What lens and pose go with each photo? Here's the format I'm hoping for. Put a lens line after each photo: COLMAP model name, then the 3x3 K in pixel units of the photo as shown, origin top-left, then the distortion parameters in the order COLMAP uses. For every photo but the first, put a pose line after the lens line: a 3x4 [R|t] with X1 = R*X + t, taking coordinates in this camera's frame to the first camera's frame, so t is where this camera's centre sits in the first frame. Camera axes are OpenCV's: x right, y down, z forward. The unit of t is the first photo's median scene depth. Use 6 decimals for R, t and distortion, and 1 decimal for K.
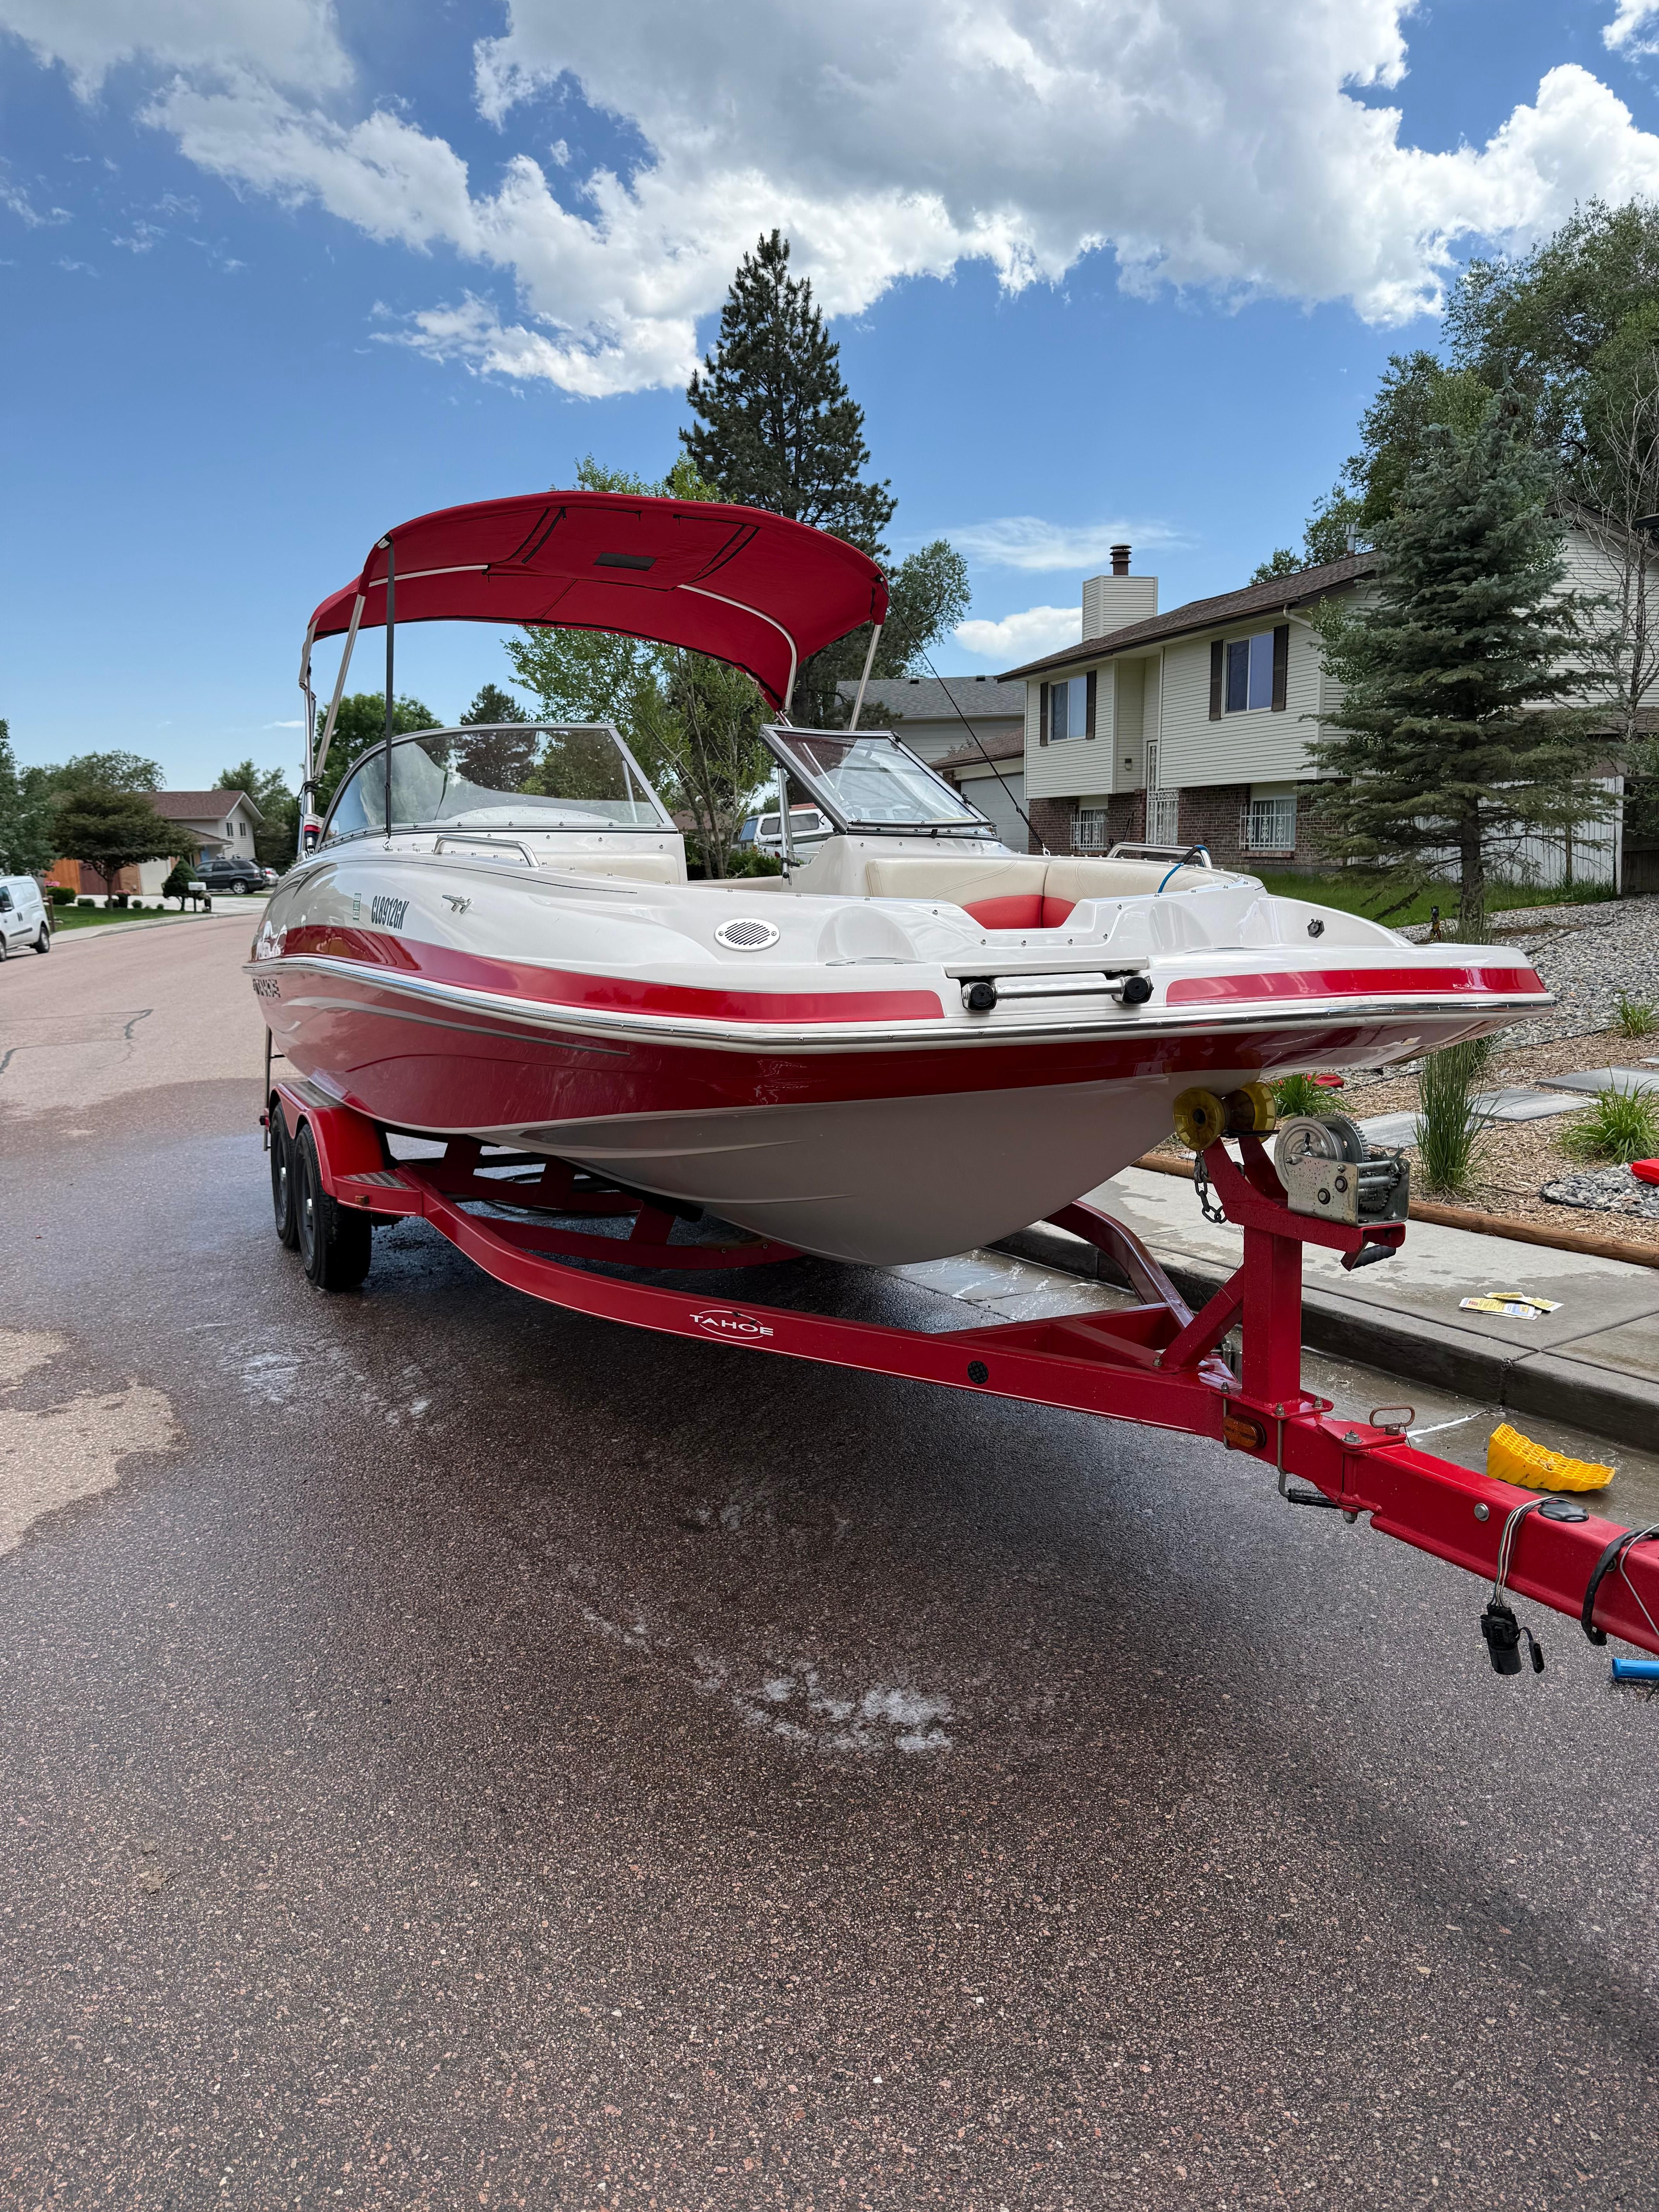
lens RADIAL K [[1525.3, 0, 829.5], [0, 1525.3, 1106.0], [0, 0, 1]] dist [0.011046, -0.029901]
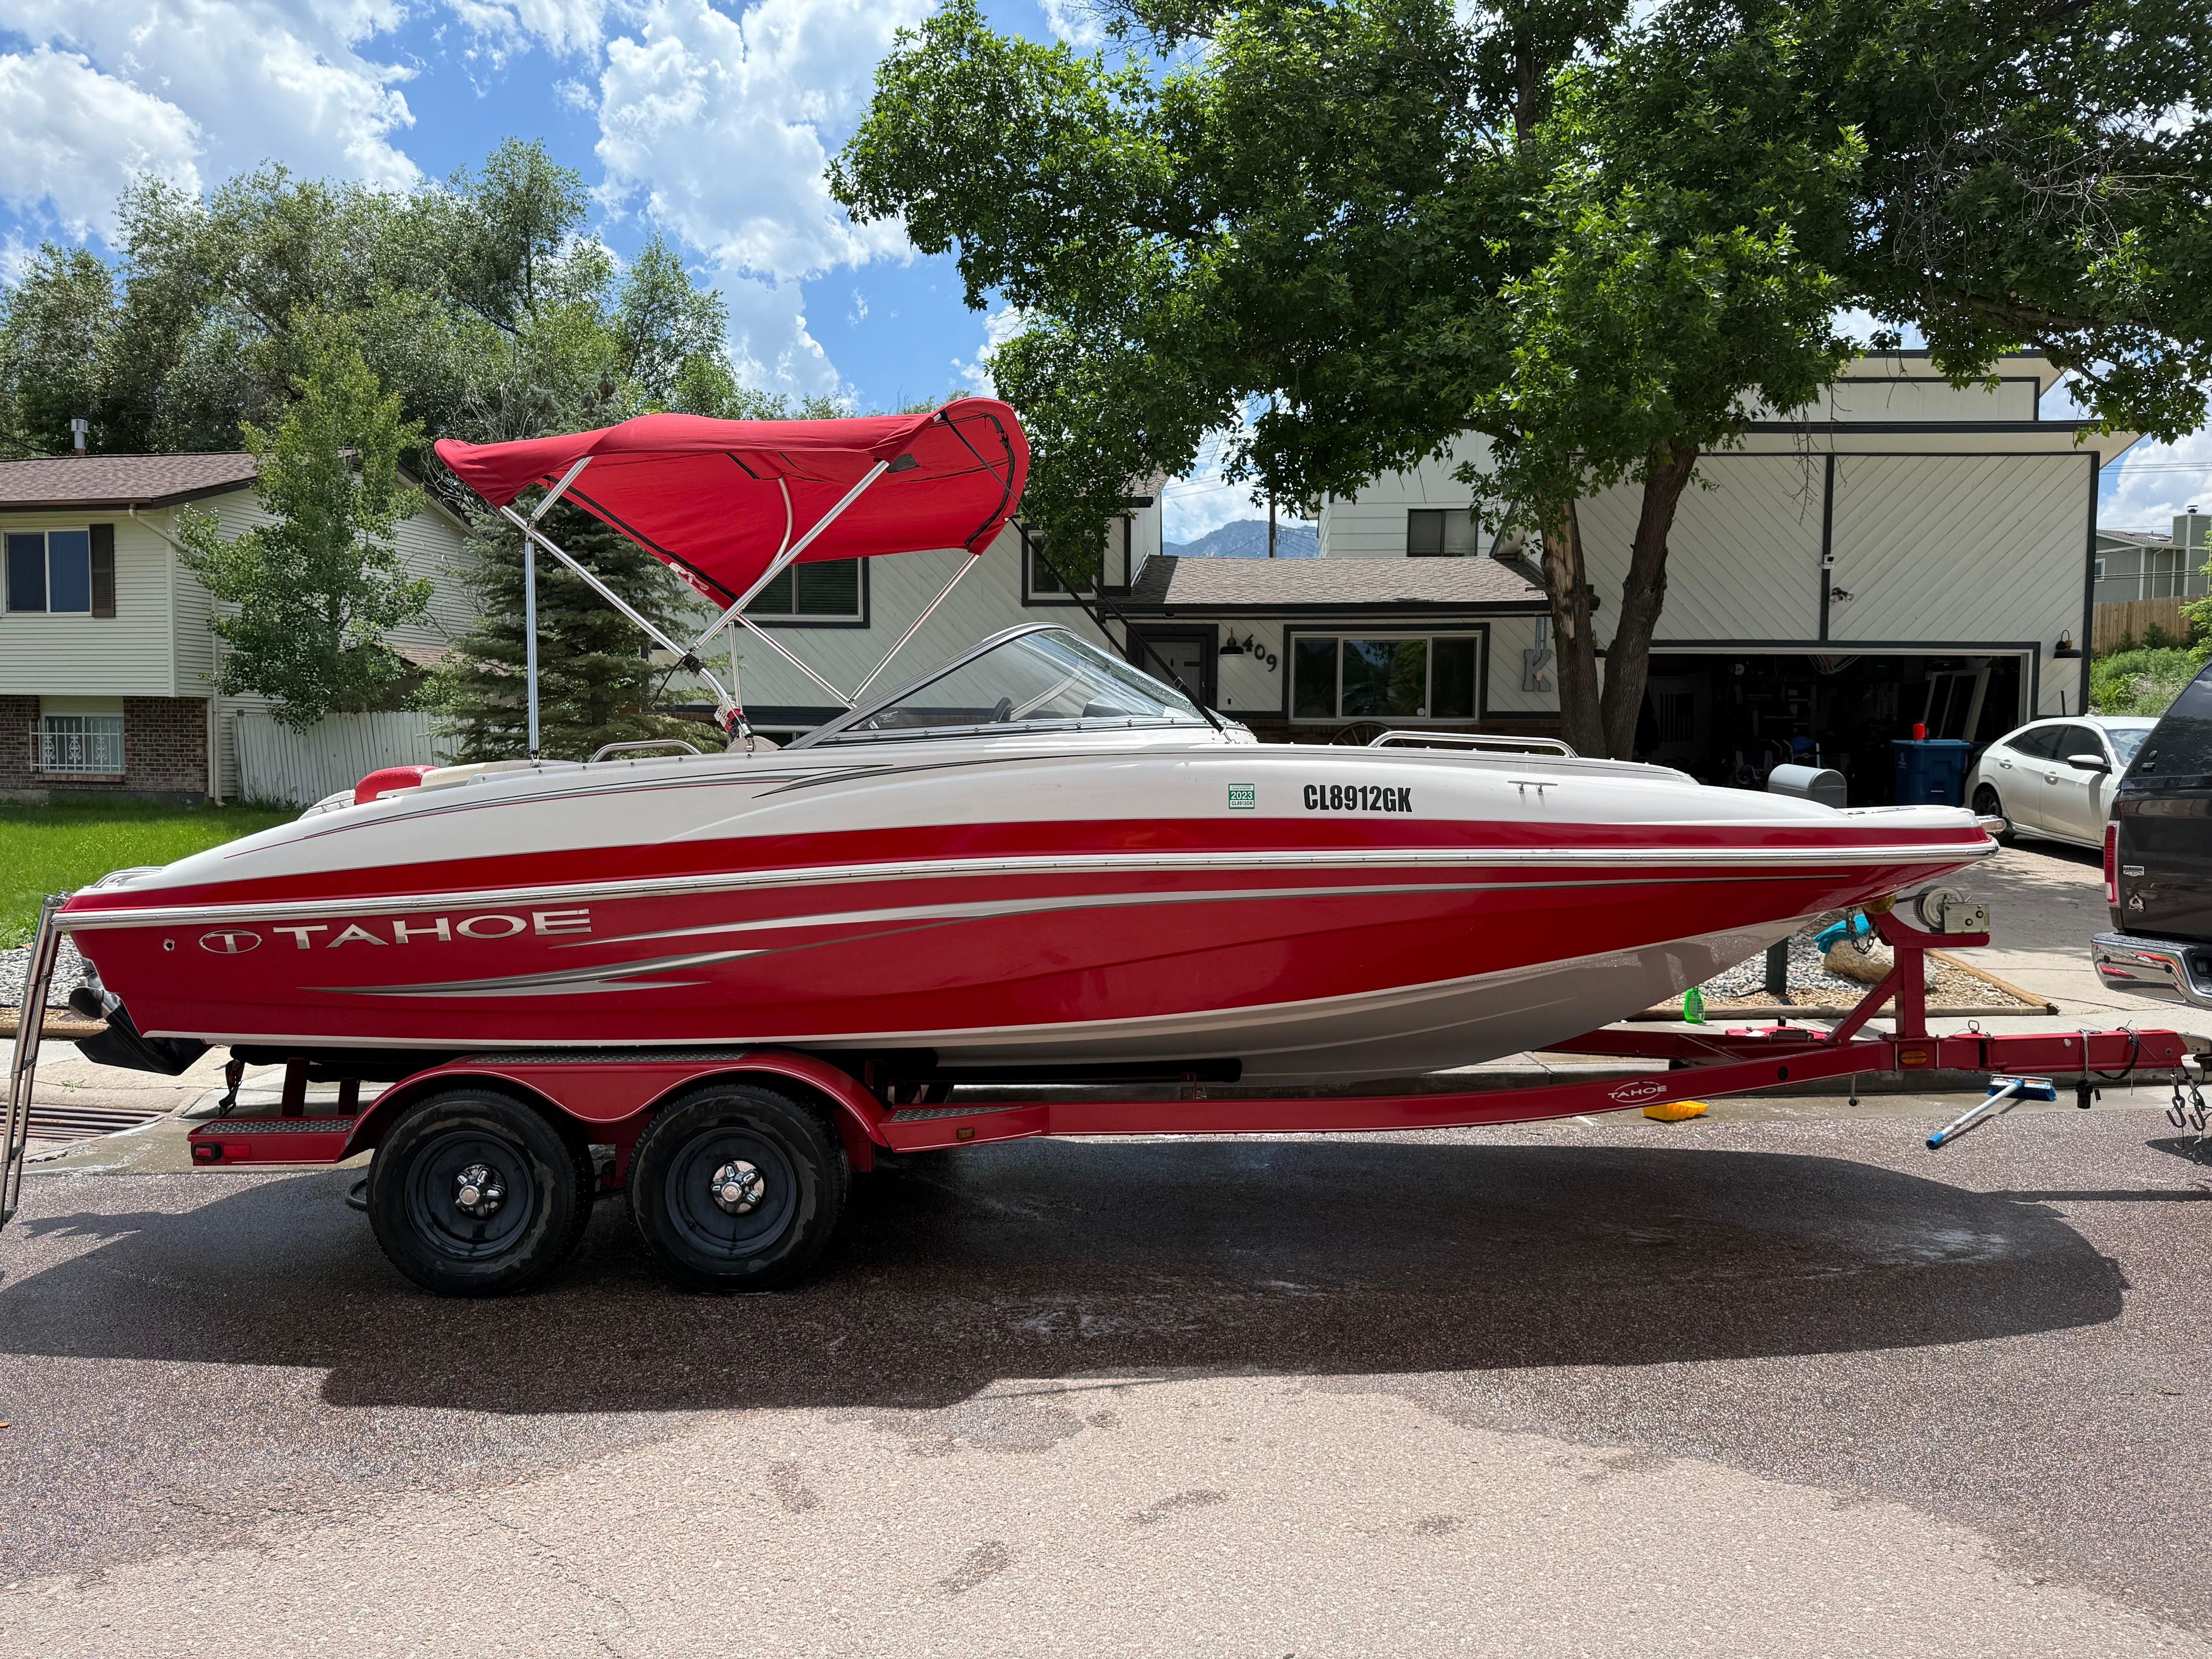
lens RADIAL K [[1550.3, 0, 1106.0], [0, 1550.3, 829.5], [0, 0, 1]] dist [0.041263, -0.069739]
pose [[0.471141, -0.005320, 0.882042, -0.189714], [0.129431, 0.989574, -0.063167, -0.008047], [-0.872510, 0.143924, 0.466918, 0.089800]]
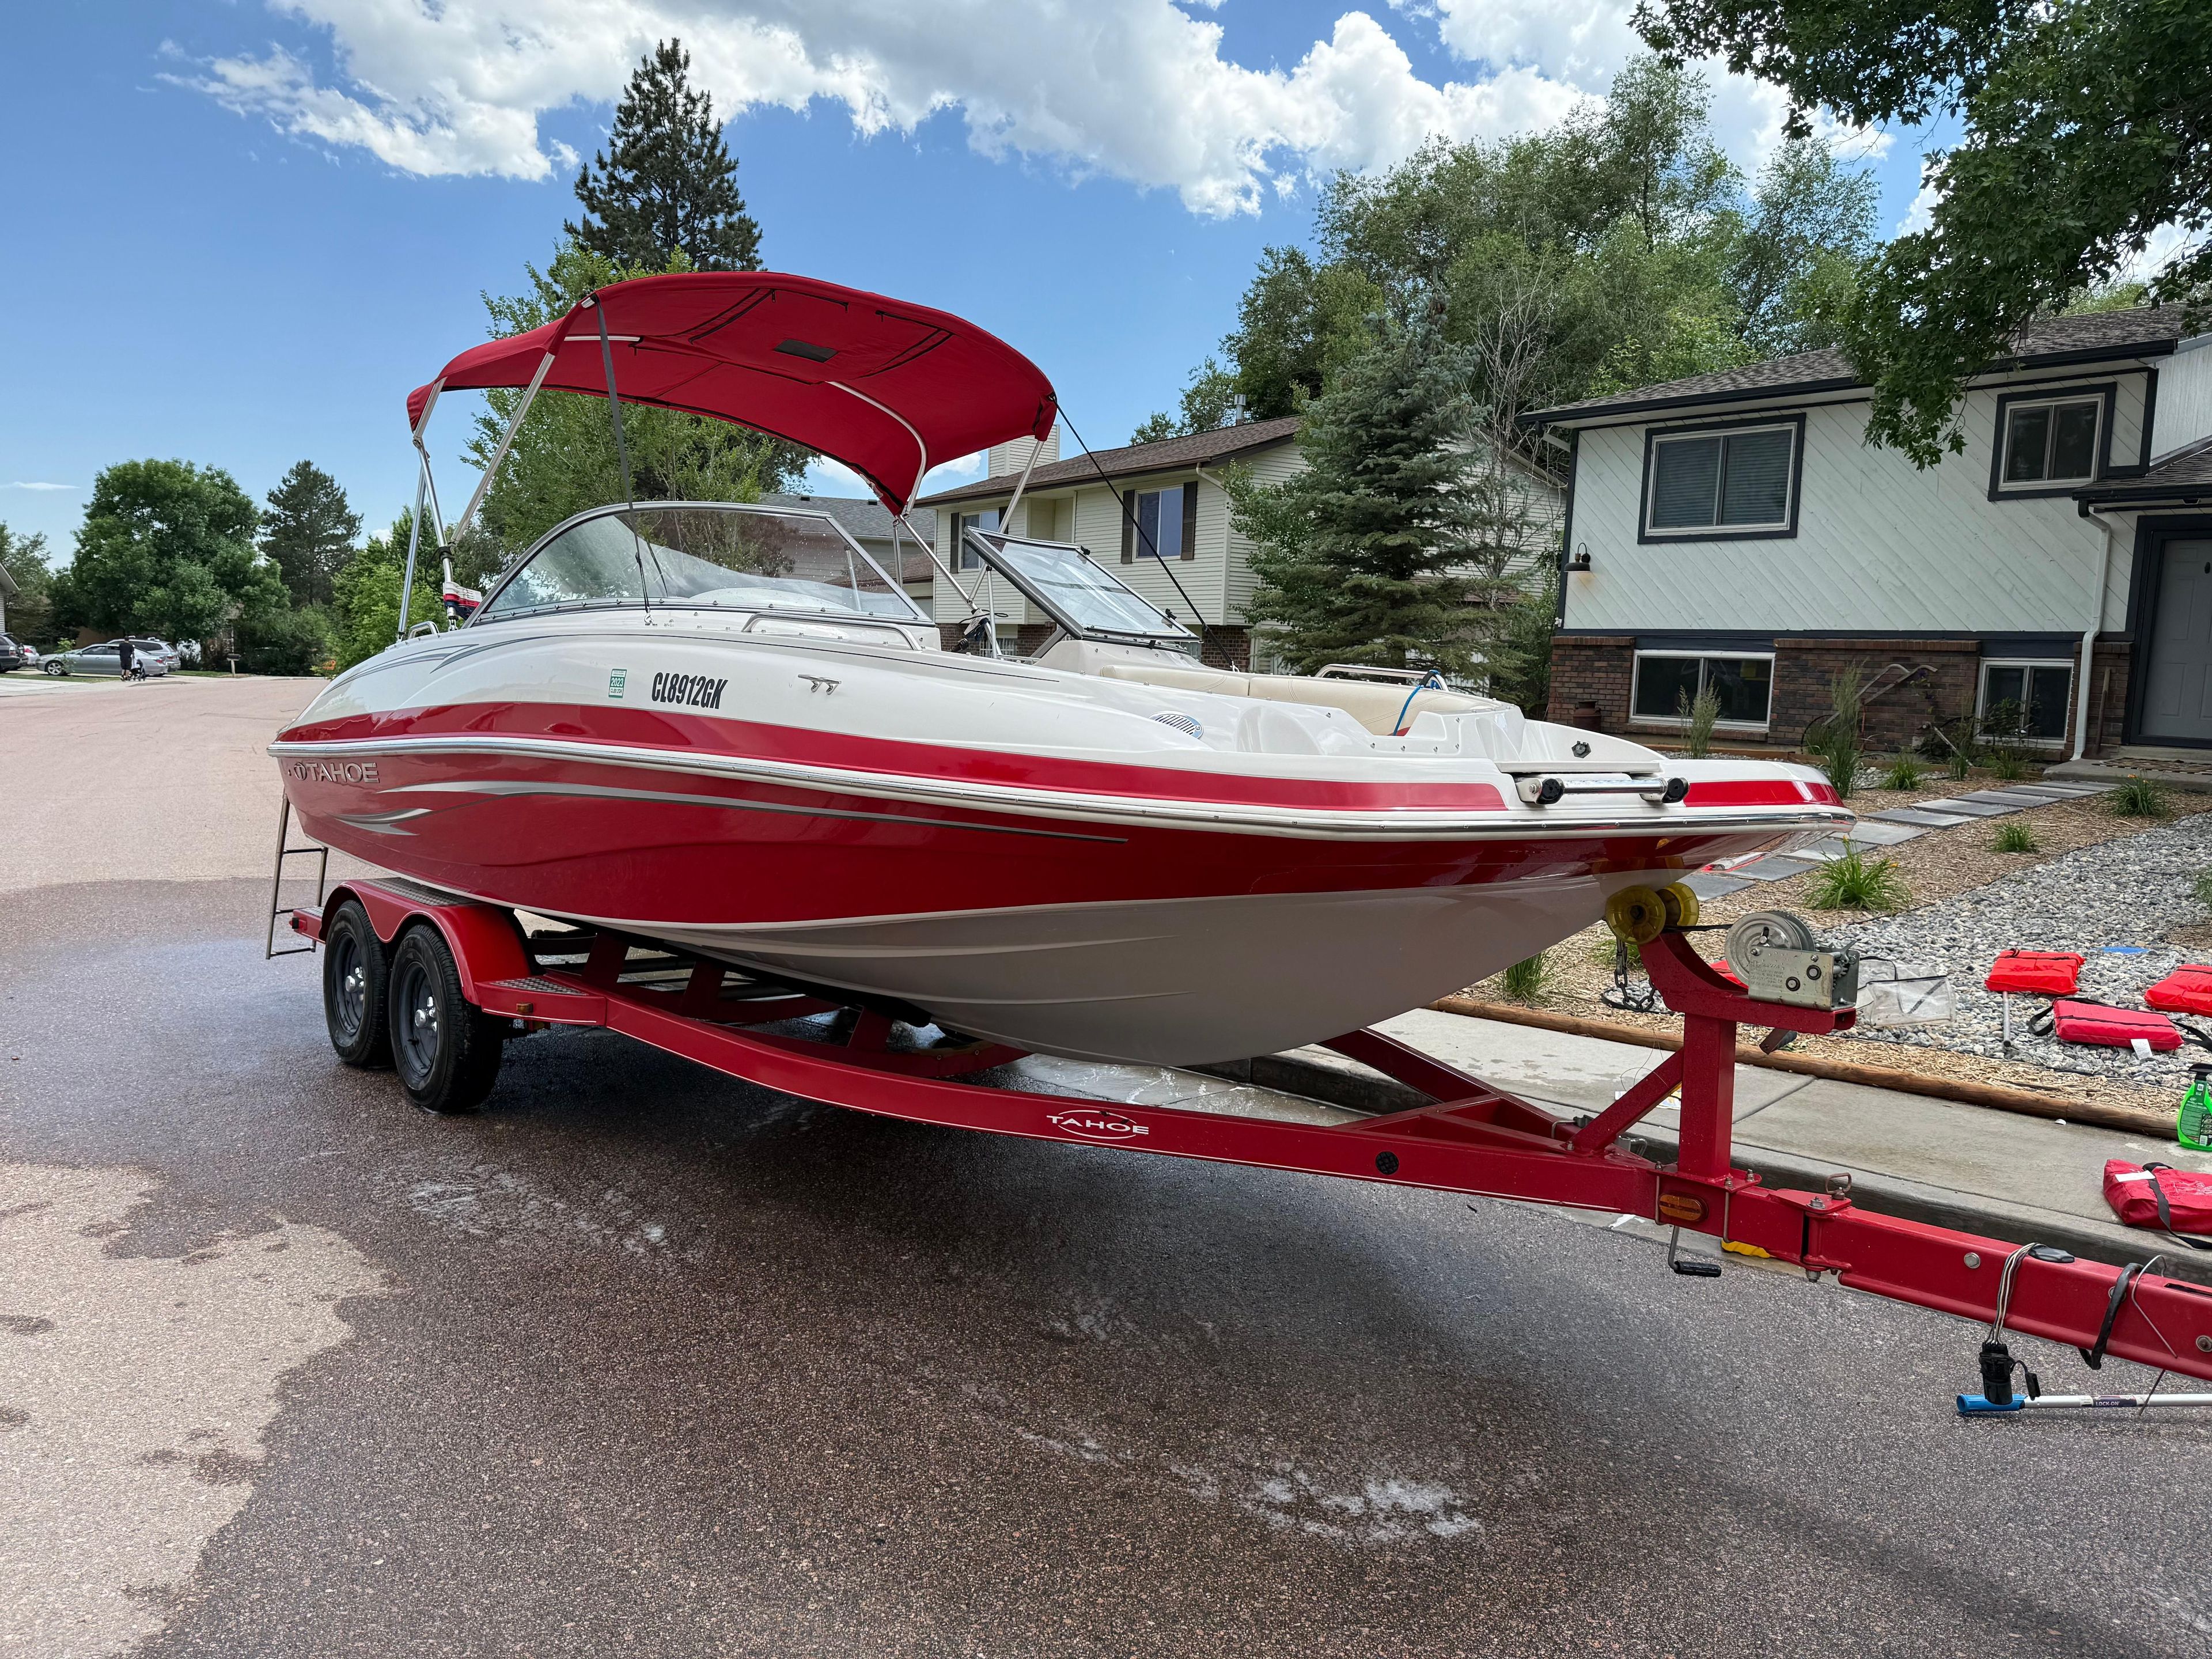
lens RADIAL K [[1544.8, 0, 1076.9], [0, 1544.8, 827.6], [0, 0, 1]] dist [0.002460, -0.020639]
pose [[0.960986, 0.032688, 0.274657, -0.043400], [-0.013305, 0.997306, -0.072142, 0.003002], [-0.276275, 0.065674, 0.958832, 0.005572]]
